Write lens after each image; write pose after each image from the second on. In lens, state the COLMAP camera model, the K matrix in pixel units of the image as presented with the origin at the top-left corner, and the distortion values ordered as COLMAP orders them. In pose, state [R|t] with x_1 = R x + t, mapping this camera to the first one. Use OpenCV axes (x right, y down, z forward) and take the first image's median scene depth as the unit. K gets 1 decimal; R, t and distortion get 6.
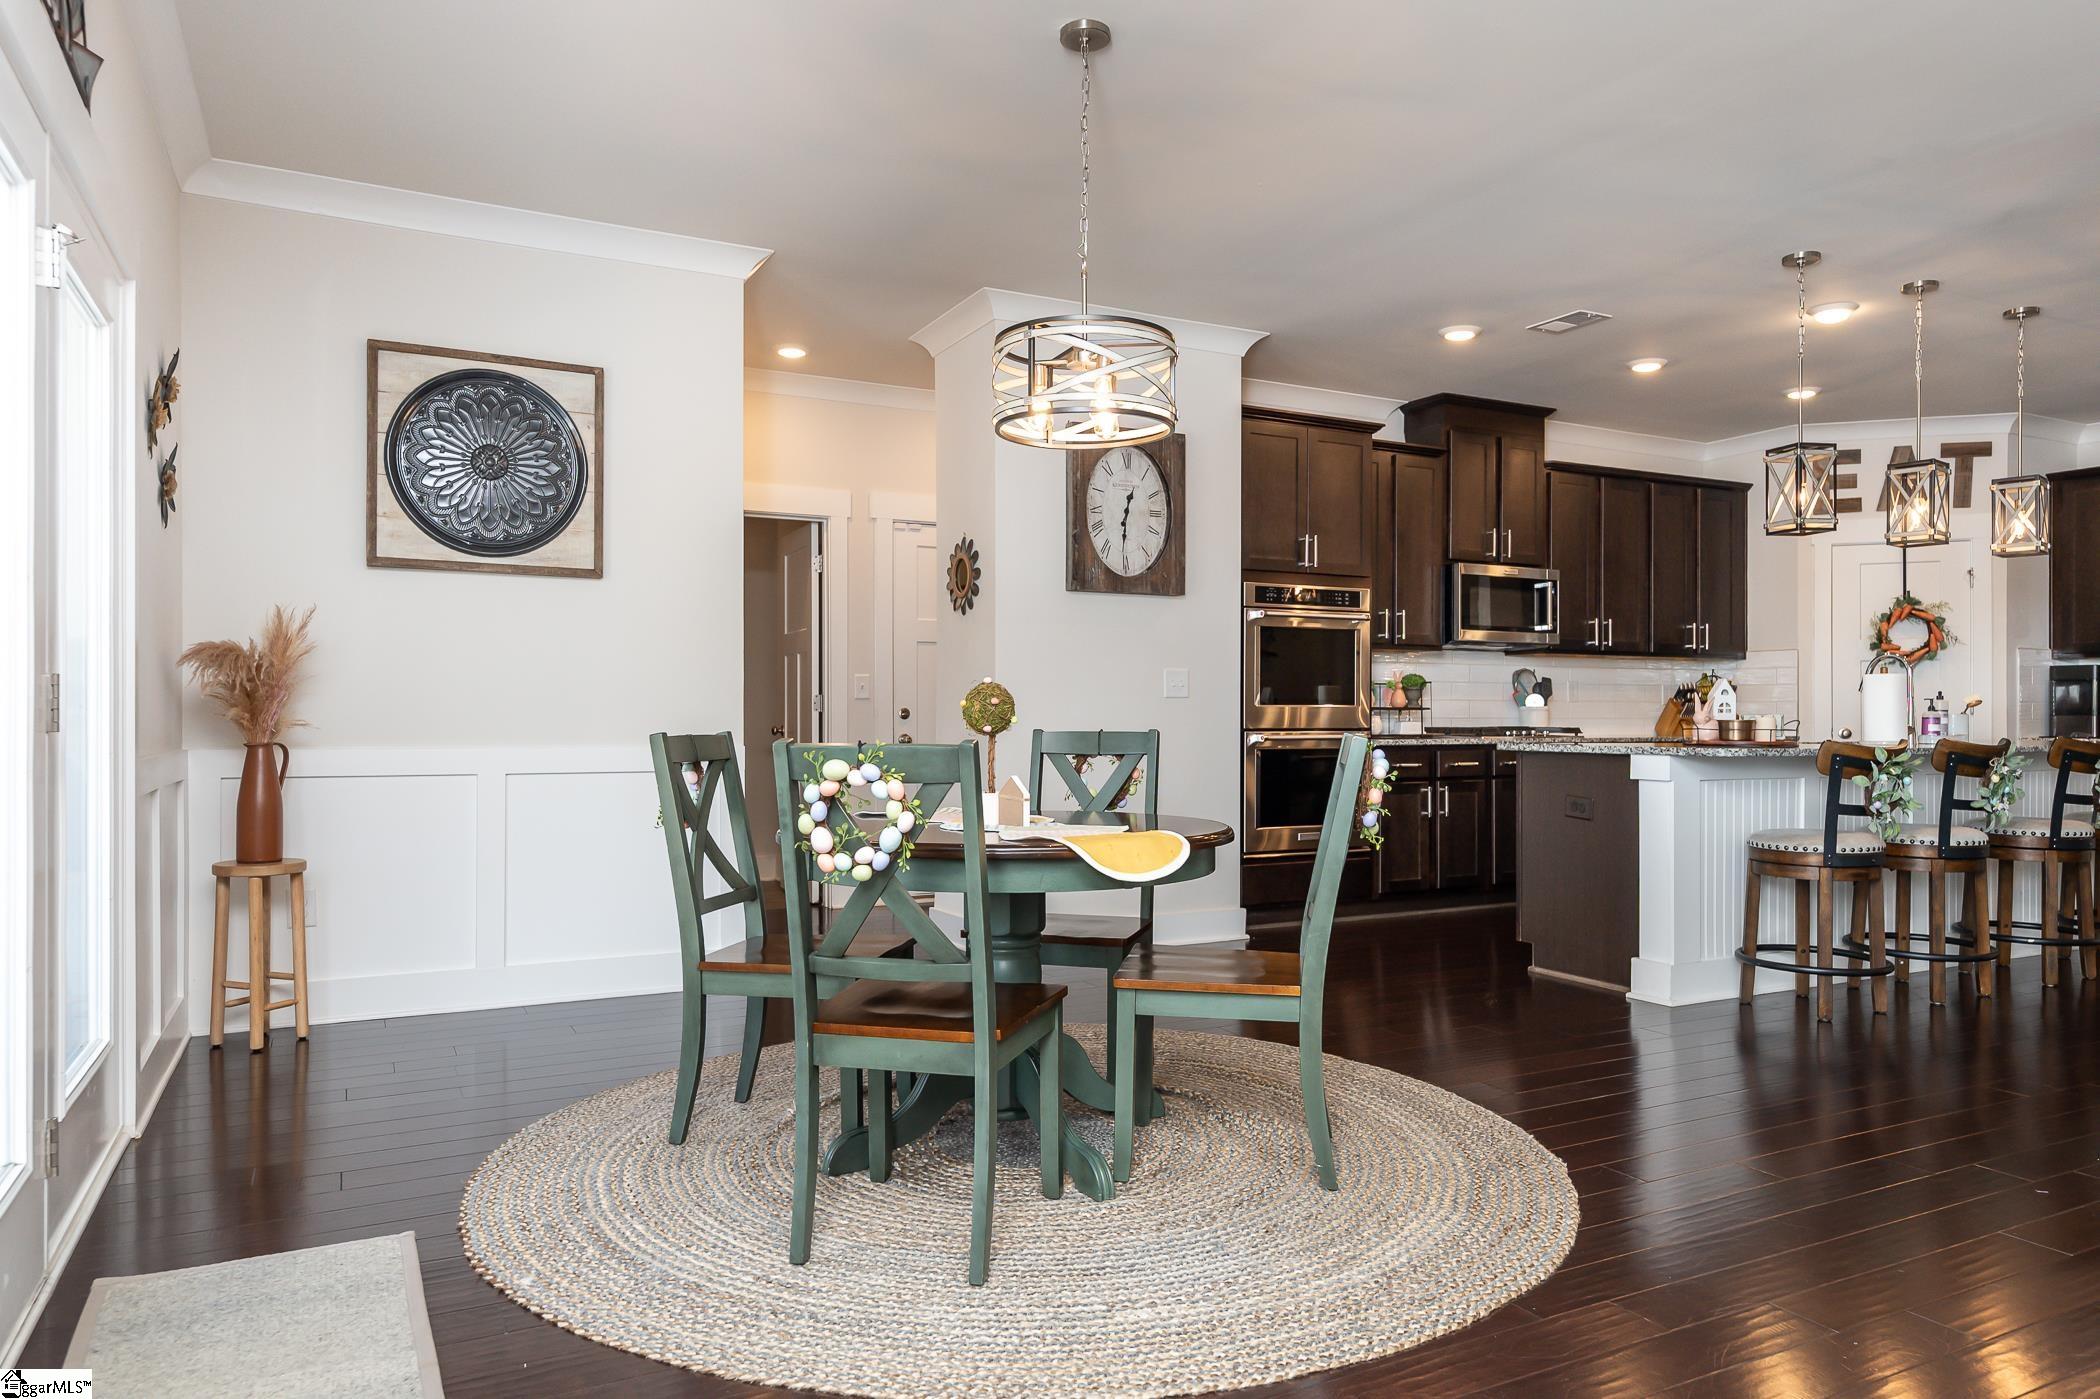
lens RADIAL K [[1295.8, 0, 1050.1], [0, 1295.8, 718.5], [0, 0, 1]] dist [-0.003447, -0.011206]
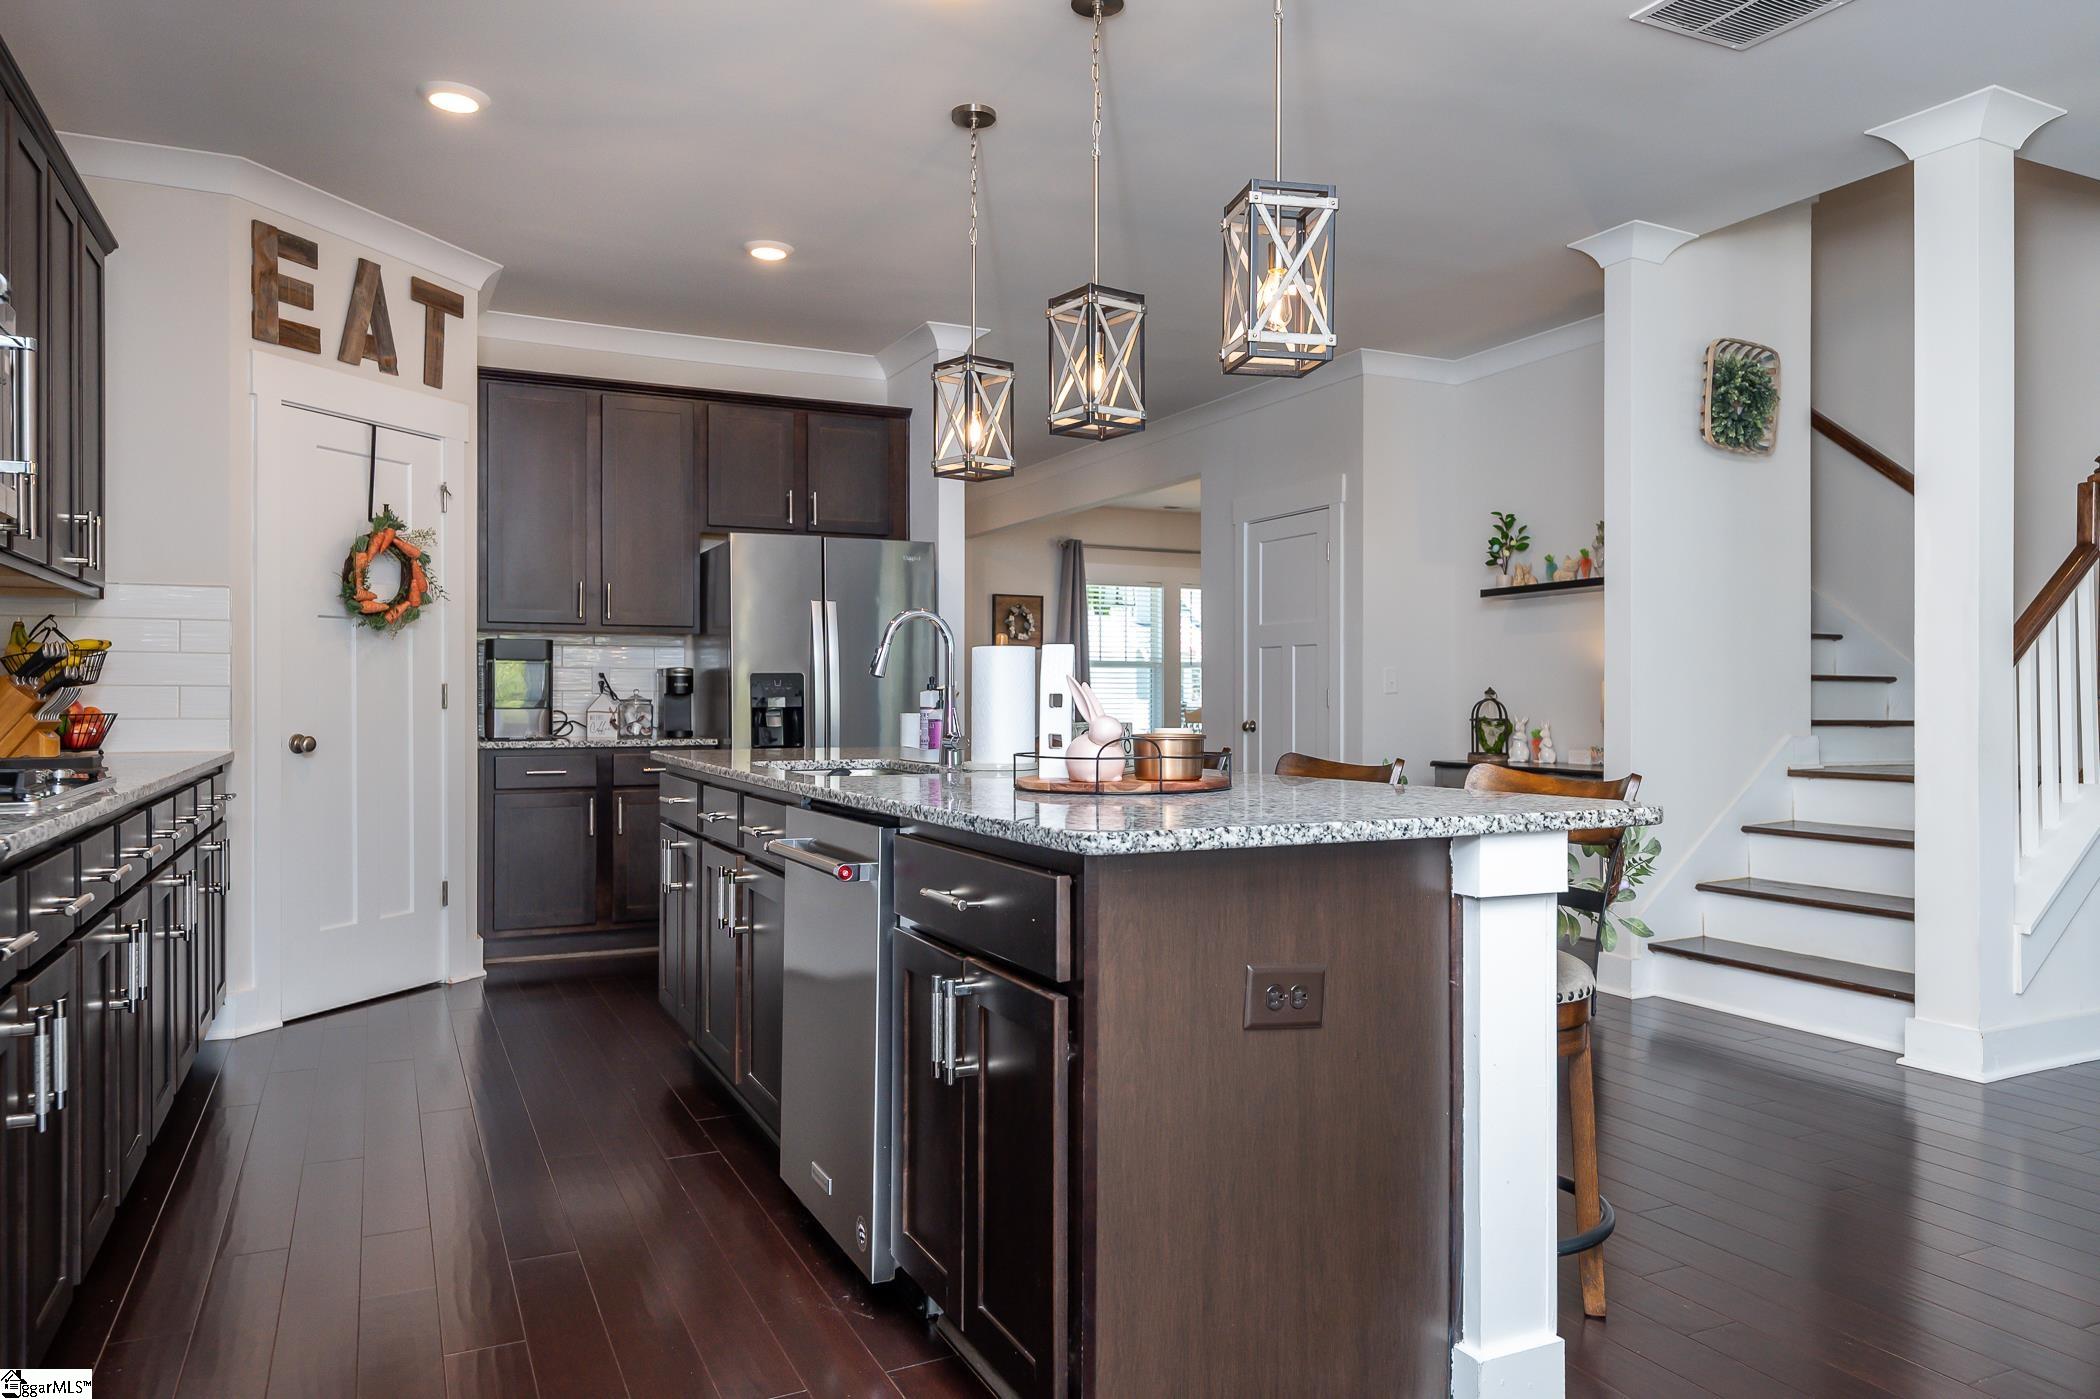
lens RADIAL K [[1397.1, 0, 1057.3], [0, 1397.1, 699.4], [0, 0, 1]] dist [0.012056, -0.010082]
pose [[0.005678, -0.001814, 0.999982, 0.014807], [0.002550, 0.999995, 0.001799, -0.010121], [-0.999981, 0.002540, 0.005682, 0.814119]]
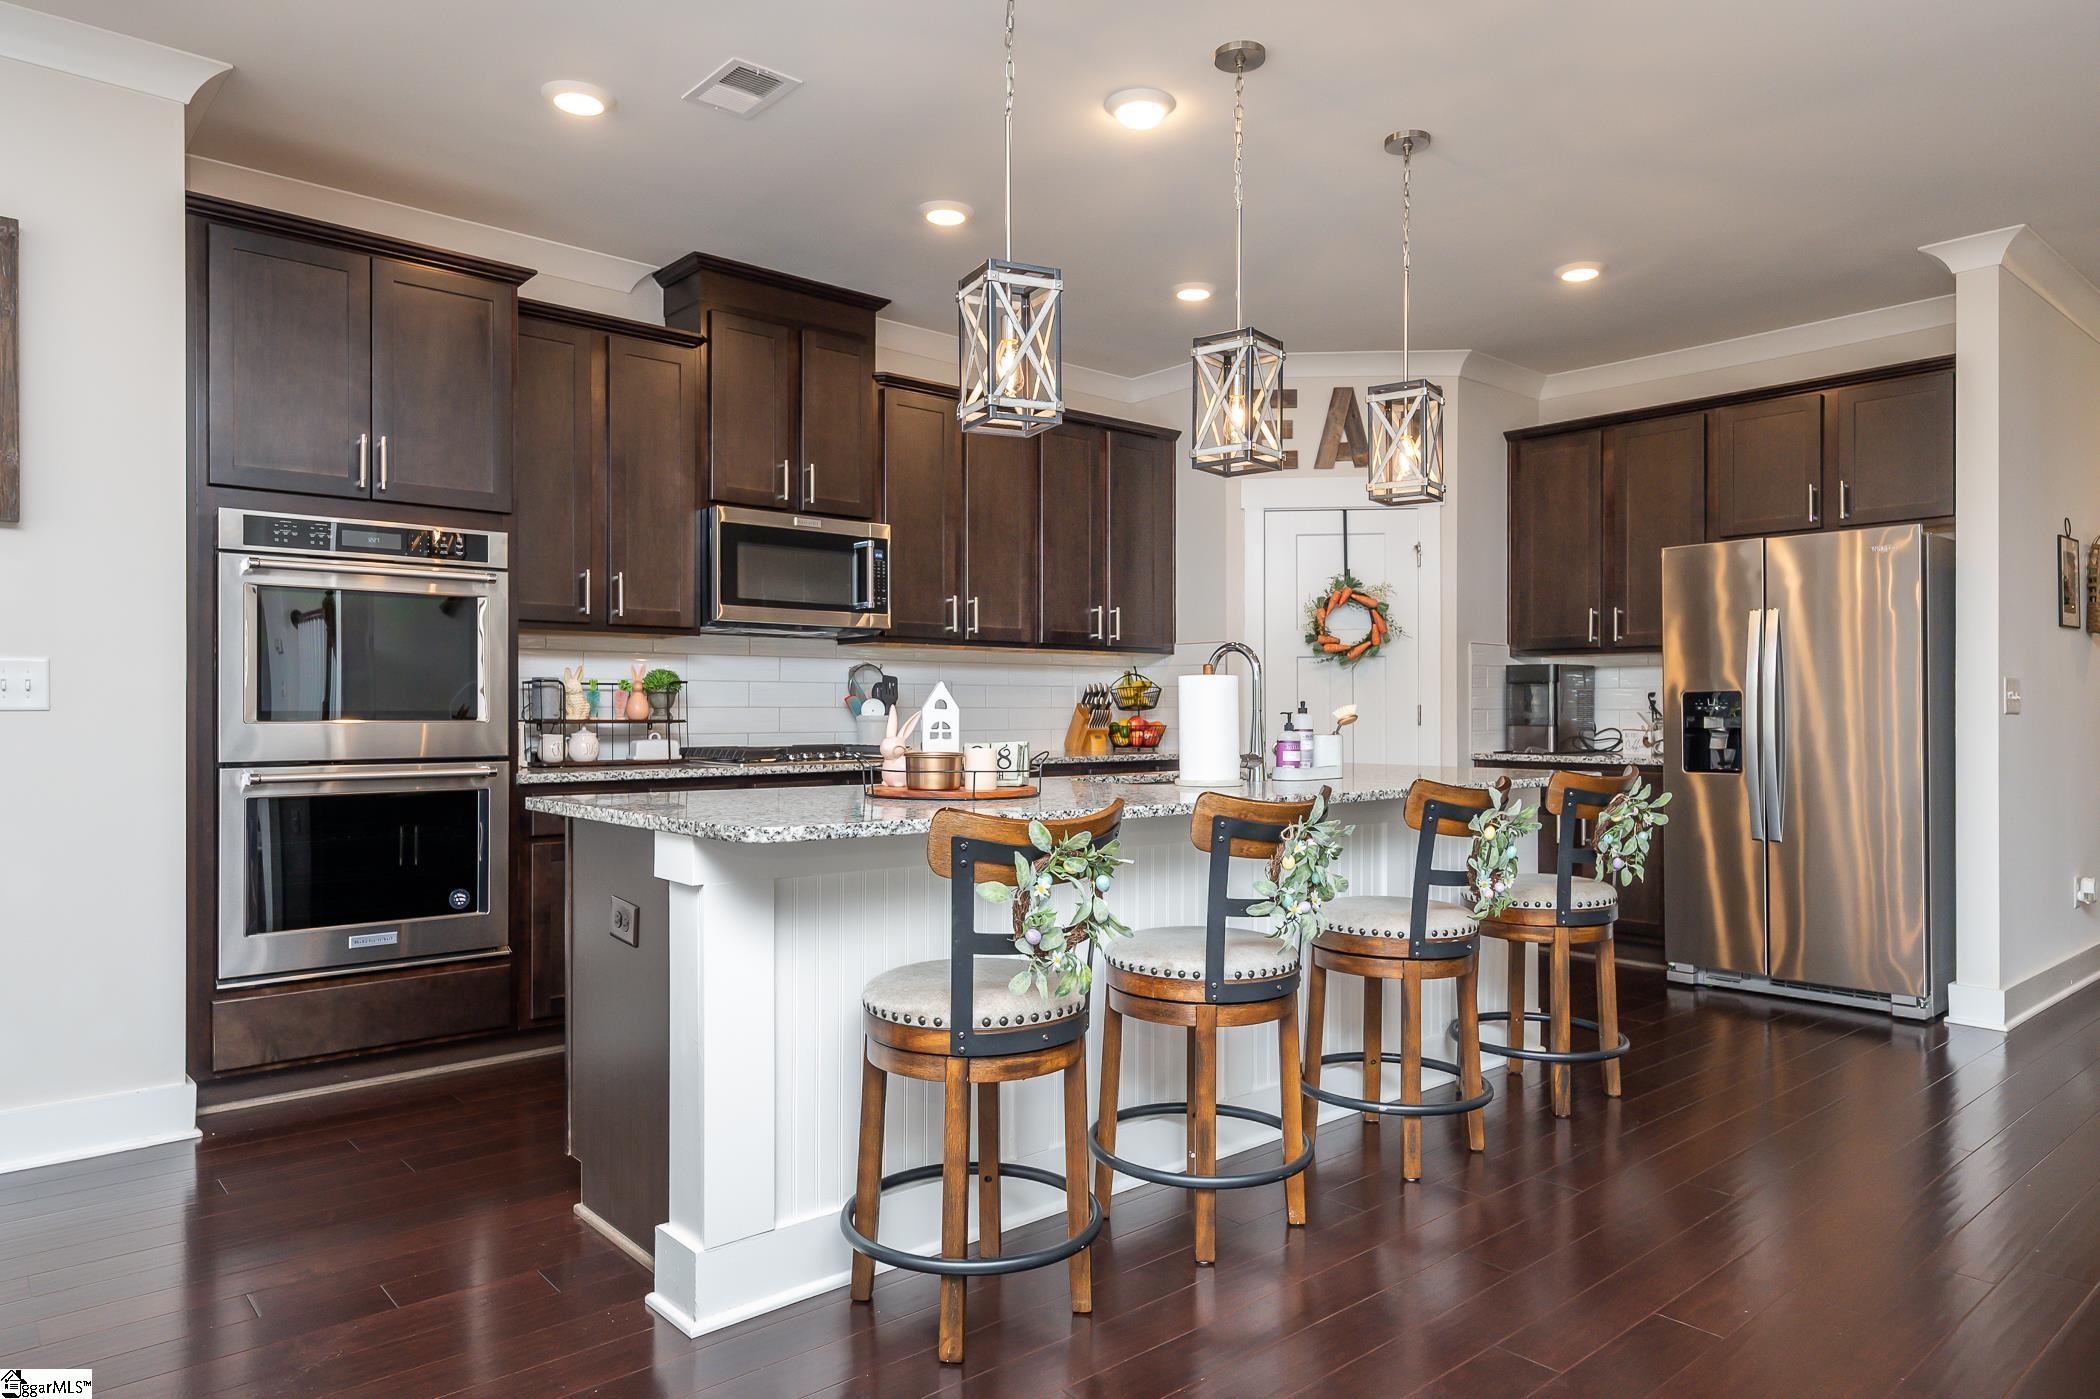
lens RADIAL K [[1295.8, 0, 1052.7], [0, 1295.8, 703.4], [0, 0, 1]] dist [-0.003447, -0.011206]
pose [[0.965961, 0.000801, 0.258686, 0.338611], [0.001034, 0.999975, -0.006958, -0.013492], [-0.258685, 0.006988, 0.965936, 0.332757]]
